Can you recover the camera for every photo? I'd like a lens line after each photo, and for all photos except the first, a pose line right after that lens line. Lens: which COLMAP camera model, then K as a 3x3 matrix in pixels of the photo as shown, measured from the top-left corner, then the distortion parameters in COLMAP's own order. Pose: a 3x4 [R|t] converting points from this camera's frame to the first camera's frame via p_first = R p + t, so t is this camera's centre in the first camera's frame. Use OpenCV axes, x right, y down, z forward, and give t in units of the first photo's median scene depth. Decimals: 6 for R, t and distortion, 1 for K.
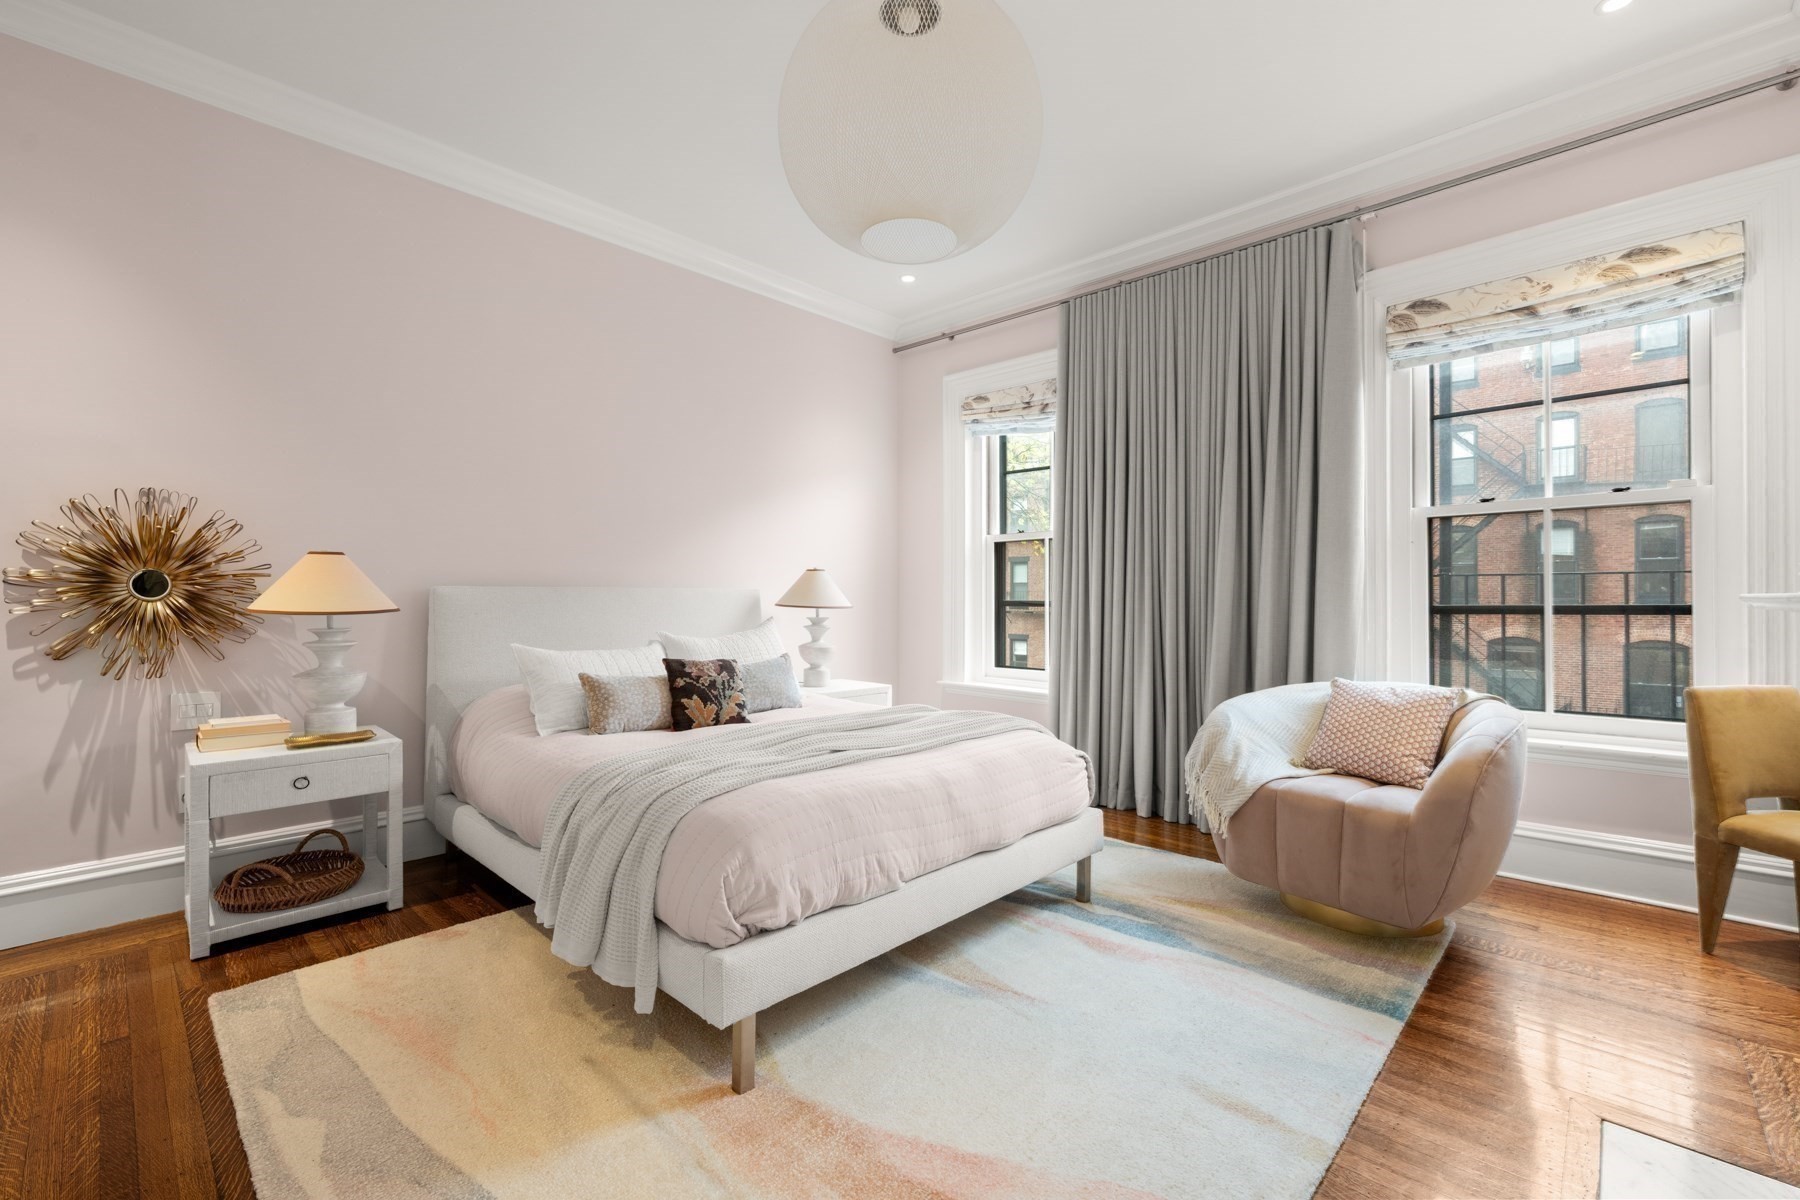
lens RADIAL K [[762.2, 0, 895.2], [0, 762.2, 590.2], [0, 0, 1]] dist [-0.001382, -0.000322]
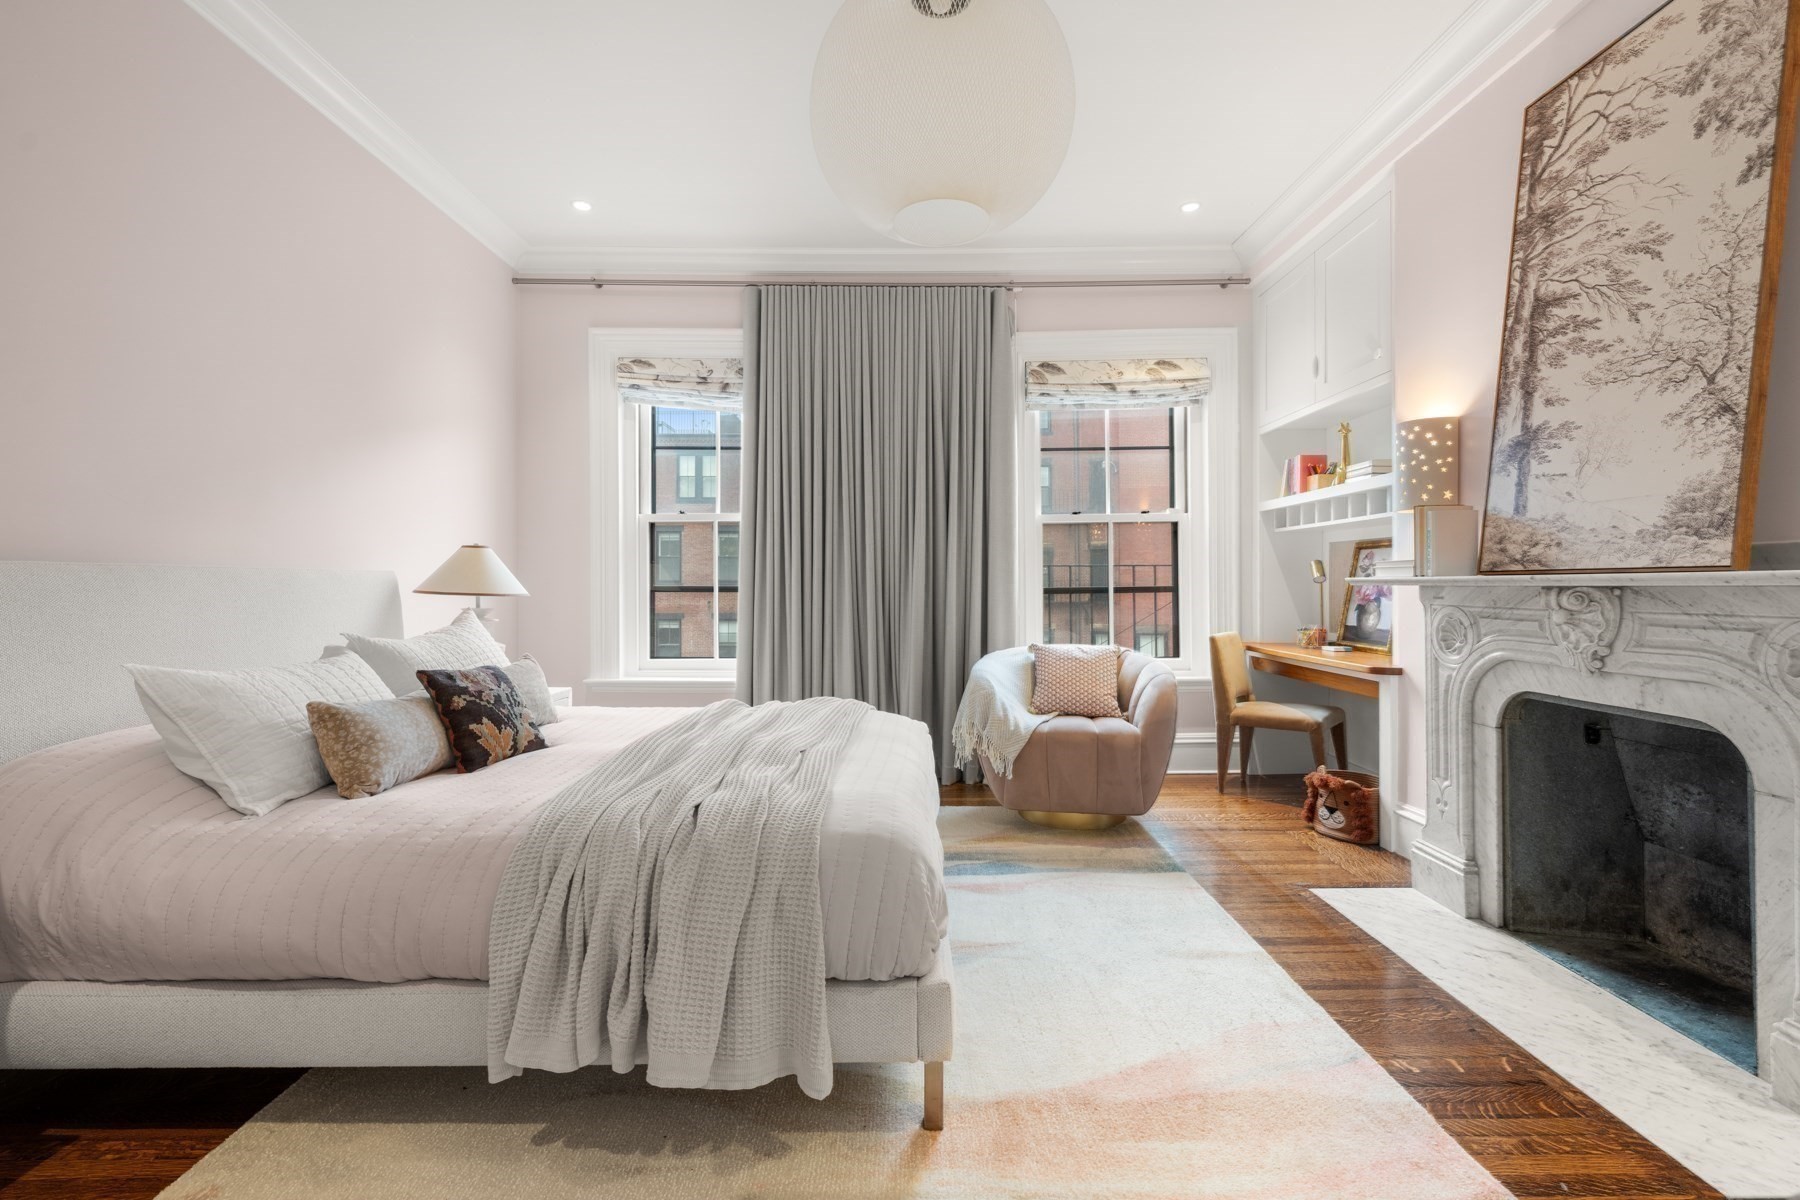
lens RADIAL K [[770.3, 0, 898.5], [0, 770.3, 576.9], [0, 0, 1]] dist [-0.001530, -0.000431]
pose [[0.720335, 0.004553, 0.693611, -0.482952], [-0.004156, 0.999989, -0.002248, 0.005671], [-0.693614, -0.001263, 0.720346, 0.209444]]
